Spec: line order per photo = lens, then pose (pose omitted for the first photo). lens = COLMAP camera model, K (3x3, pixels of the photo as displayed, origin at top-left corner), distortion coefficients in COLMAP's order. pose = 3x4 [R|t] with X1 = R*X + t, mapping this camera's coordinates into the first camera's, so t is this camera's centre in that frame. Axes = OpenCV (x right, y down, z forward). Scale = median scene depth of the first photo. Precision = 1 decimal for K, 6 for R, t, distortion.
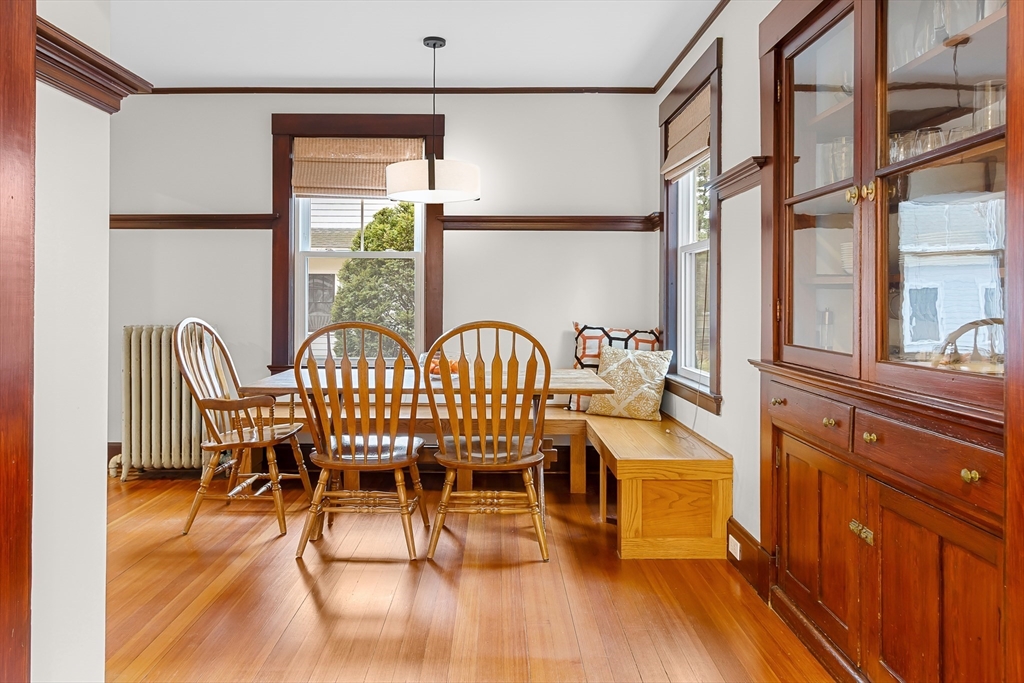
lens RADIAL K [[650.0, 0, 509.7], [0, 650.0, 304.6], [0, 0, 1]] dist [0.000333, -0.000132]
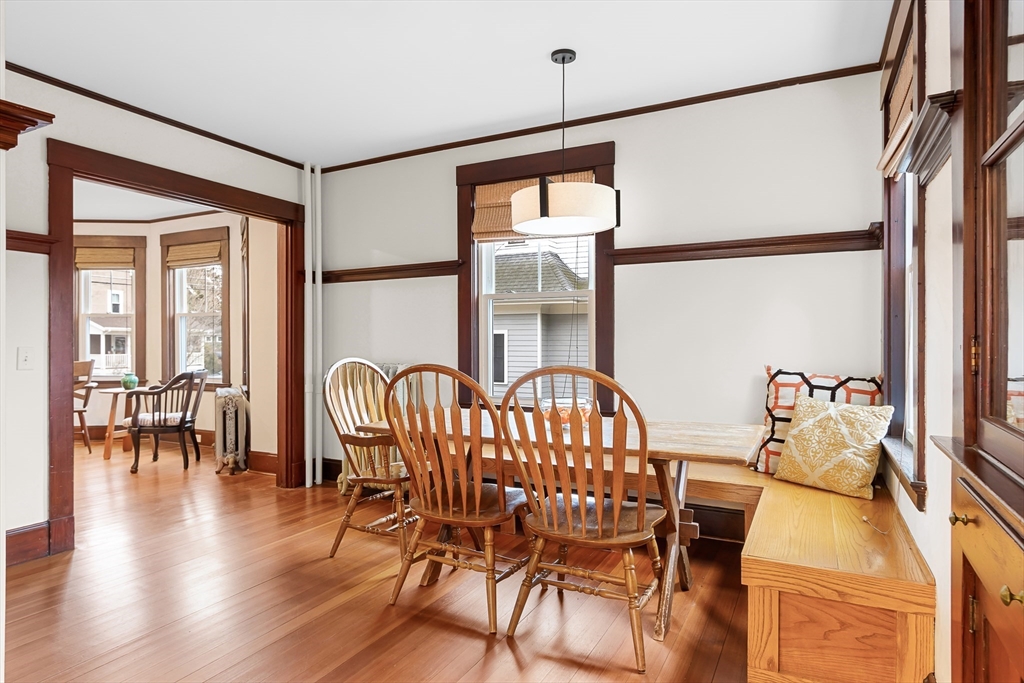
lens RADIAL K [[569.0, 0, 537.9], [0, 569.0, 345.4], [0, 0, 1]] dist [0.000972, -0.000619]
pose [[0.891313, -0.001464, -0.453386, 0.175945], [0.002931, 0.999992, 0.002534, -0.001613], [0.453379, -0.003587, 0.891310, 0.227247]]
